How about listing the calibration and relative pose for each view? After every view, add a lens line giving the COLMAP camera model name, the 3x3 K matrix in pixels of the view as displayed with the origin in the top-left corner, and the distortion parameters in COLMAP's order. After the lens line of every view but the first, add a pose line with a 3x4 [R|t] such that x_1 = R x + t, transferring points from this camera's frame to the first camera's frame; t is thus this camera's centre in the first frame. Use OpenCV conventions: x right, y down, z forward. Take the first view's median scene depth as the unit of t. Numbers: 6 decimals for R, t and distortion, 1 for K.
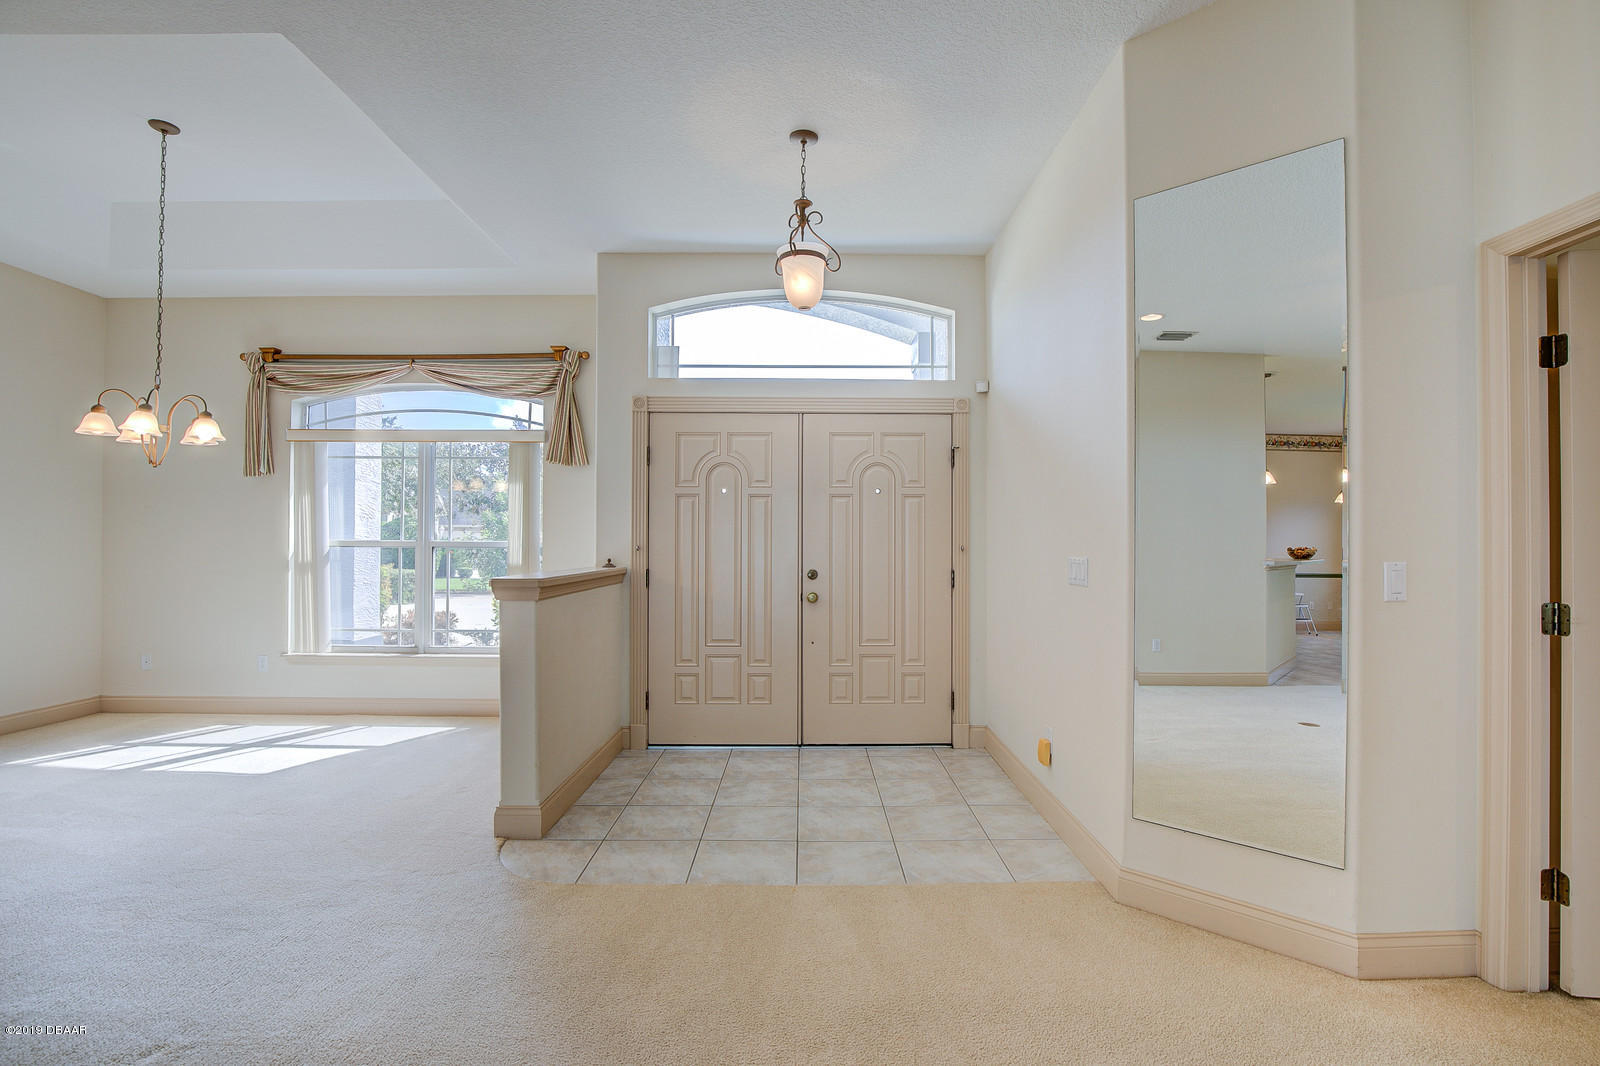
lens RADIAL K [[731.4, 0, 815.7], [0, 731.4, 543.4], [0, 0, 1]] dist [-0.032731, -0.000968]
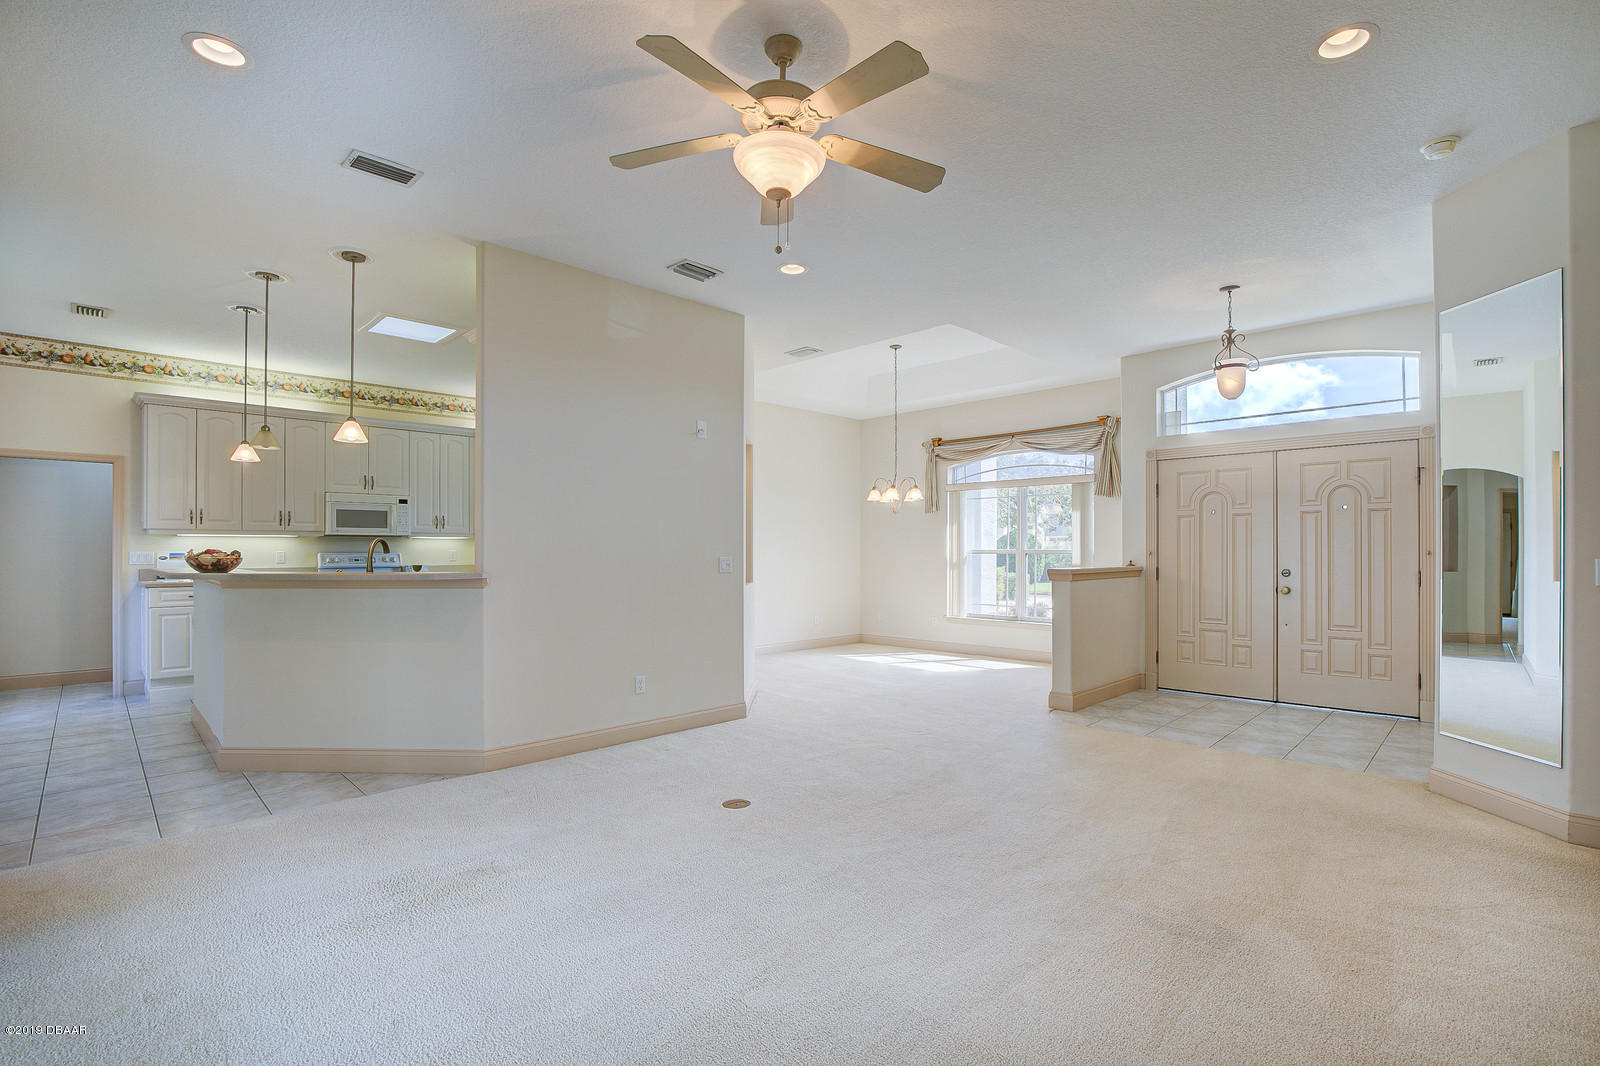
lens RADIAL K [[731.4, 0, 810.3], [0, 731.4, 544.8], [0, 0, 1]] dist [-0.032731, -0.000968]
pose [[0.700390, -0.010150, -0.713689, 0.310705], [0.002695, 0.999929, -0.011575, 0.004652], [0.713756, 0.006183, 0.700367, -0.500313]]
